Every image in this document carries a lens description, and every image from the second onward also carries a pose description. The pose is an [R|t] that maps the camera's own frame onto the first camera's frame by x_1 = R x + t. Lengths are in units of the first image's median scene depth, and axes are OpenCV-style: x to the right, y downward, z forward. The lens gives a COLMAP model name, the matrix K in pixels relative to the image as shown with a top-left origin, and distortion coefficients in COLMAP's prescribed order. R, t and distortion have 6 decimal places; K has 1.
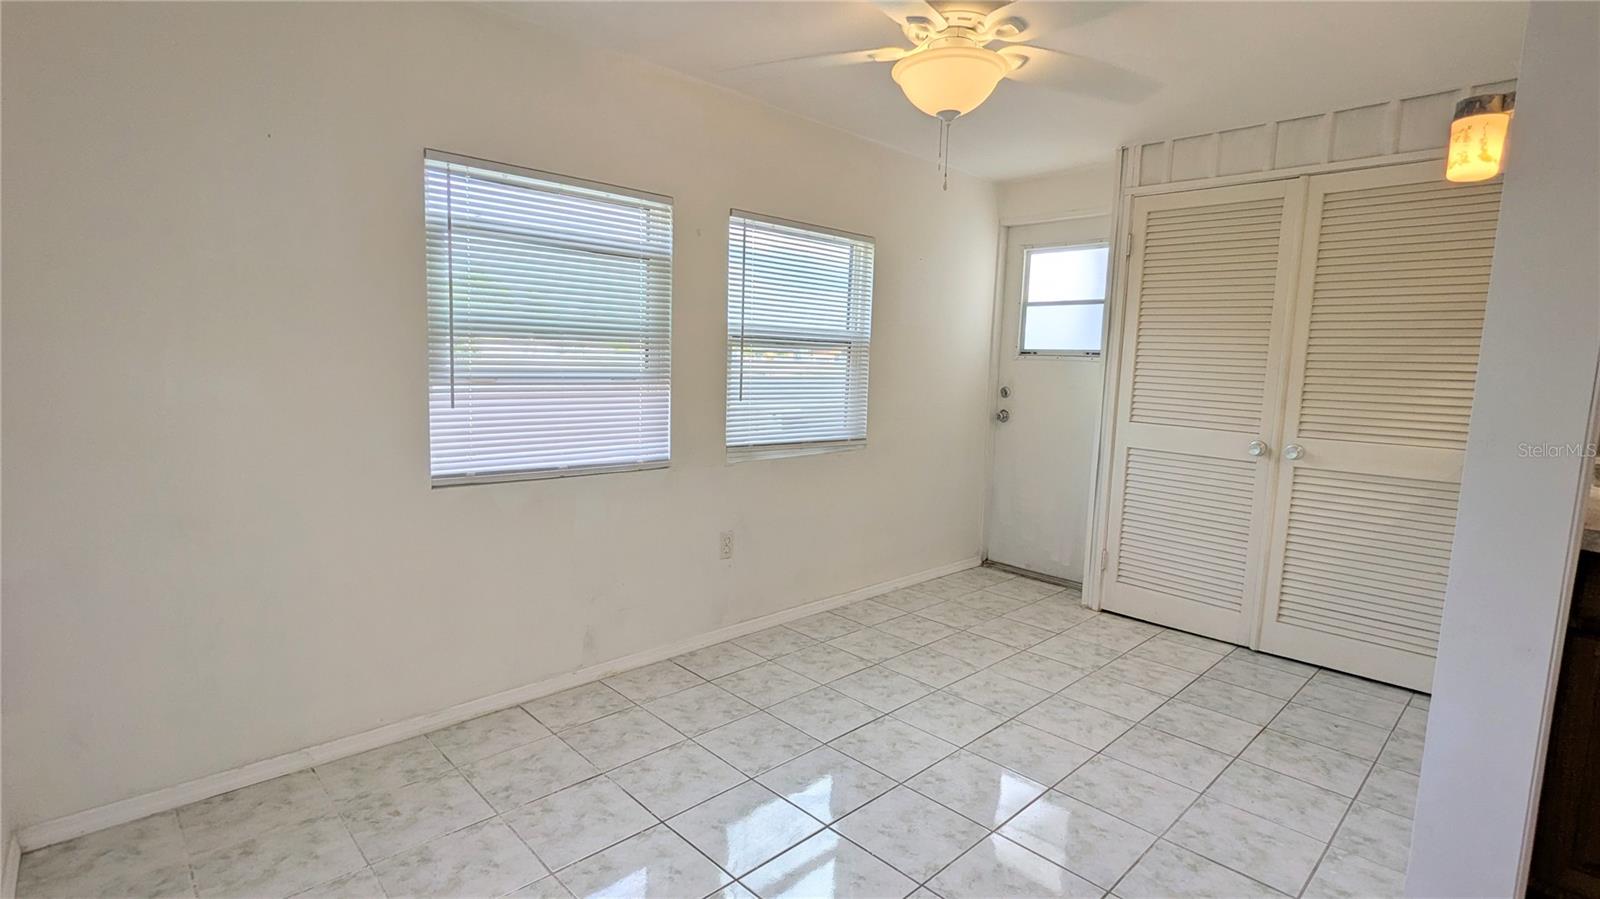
lens RADIAL K [[759.8, 0, 799.1], [0, 759.8, 449.8], [0, 0, 1]] dist [0.001587, 0.000879]
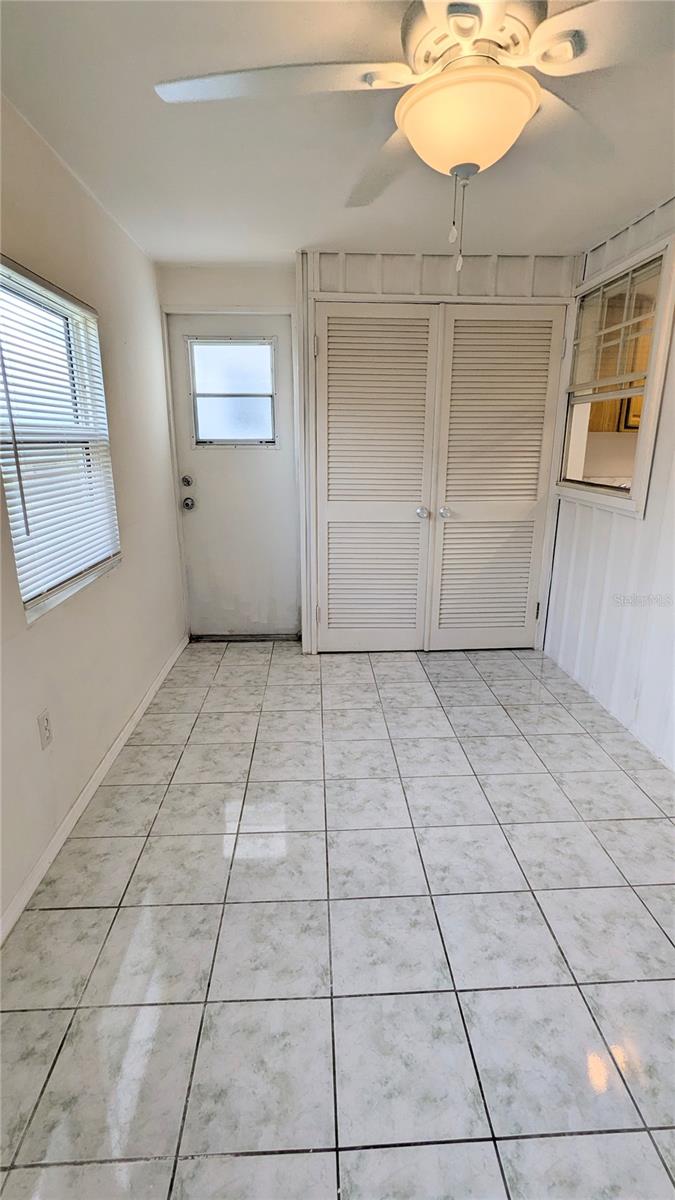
lens RADIAL K [[569.9, 0, 340.3], [0, 569.9, 602.9], [0, 0, 1]] dist [0.001587, 0.000879]
pose [[0.659456, -0.237599, 0.713207, -0.270947], [0.110483, 0.969069, 0.220680, -0.086146], [-0.743580, -0.066731, 0.665309, 0.406627]]
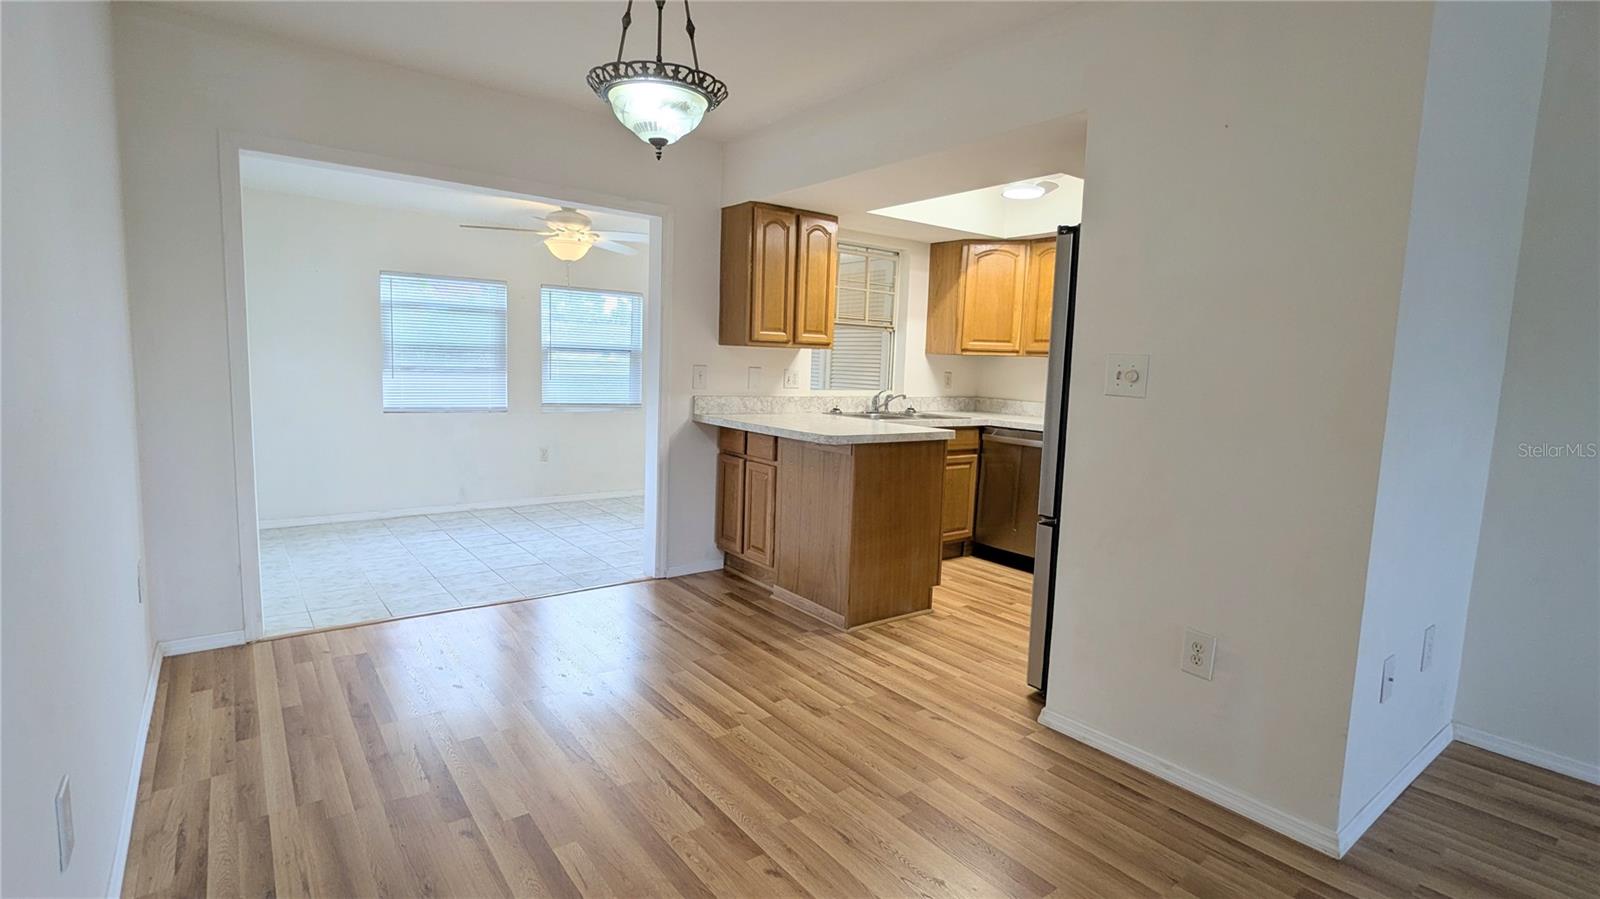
lens RADIAL K [[759.8, 0, 815.7], [0, 759.8, 459.2], [0, 0, 1]] dist [0.001587, 0.000879]
pose [[0.993484, 0.024083, -0.111396, 0.812687], [-0.021926, 0.999548, 0.020548, 0.080087], [0.111840, -0.017971, 0.993564, -0.869713]]
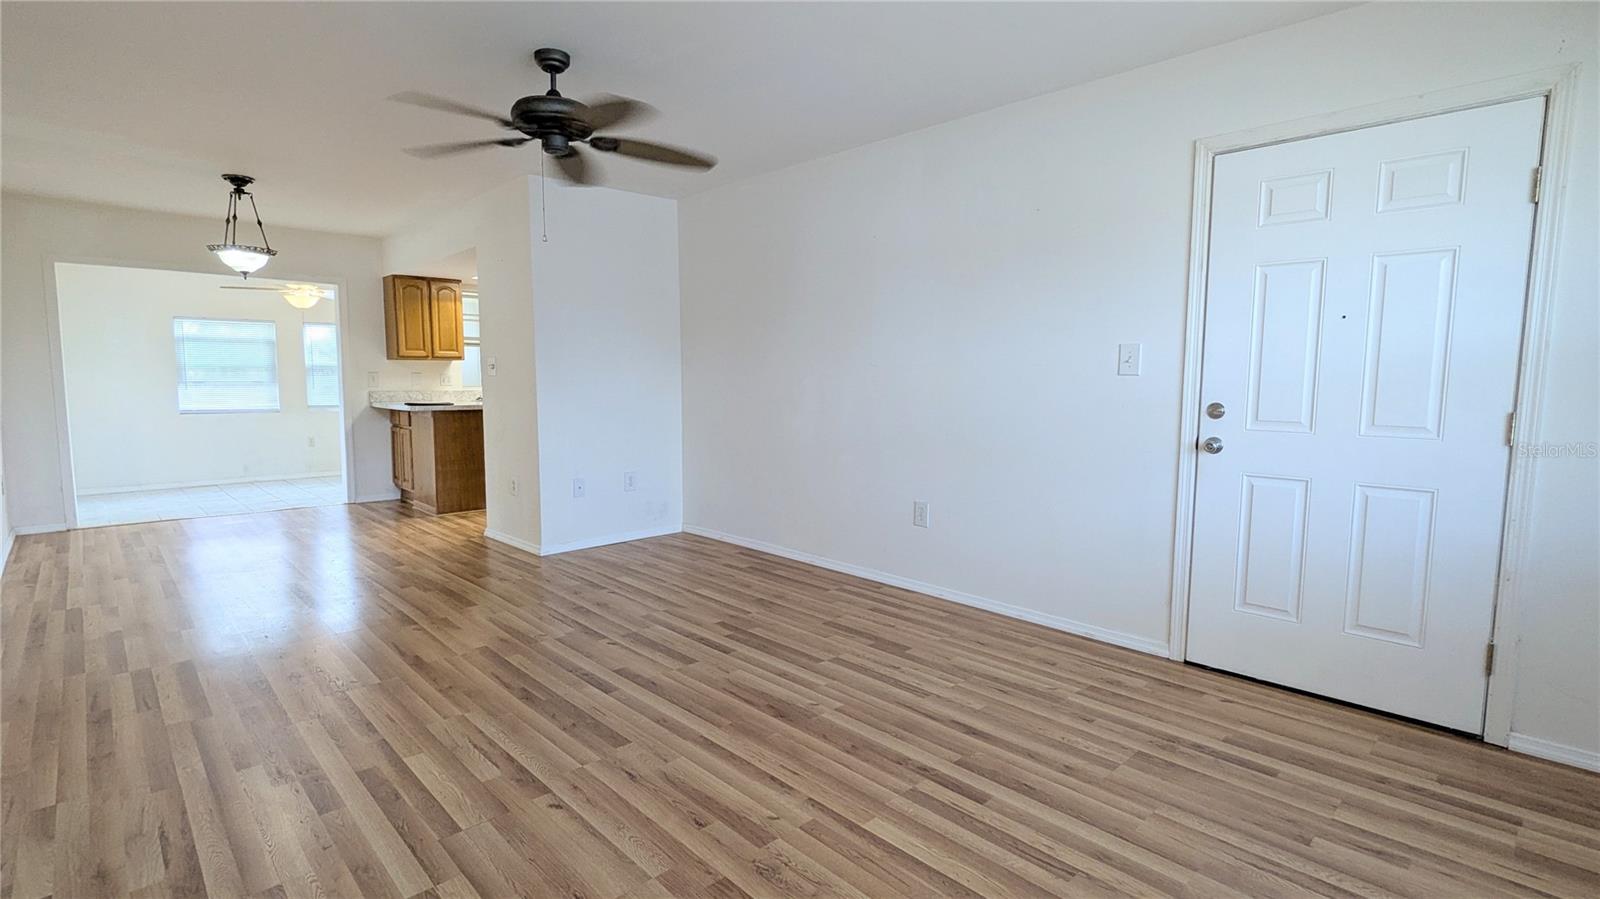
lens RADIAL K [[759.8, 0, 785.9], [0, 759.8, 442.8], [0, 0, 1]] dist [0.001587, 0.000879]
pose [[0.999774, -0.012435, -0.017272, 1.659646], [0.011770, 0.999206, -0.038068, 0.245239], [0.017732, 0.037856, 0.999126, -1.701518]]
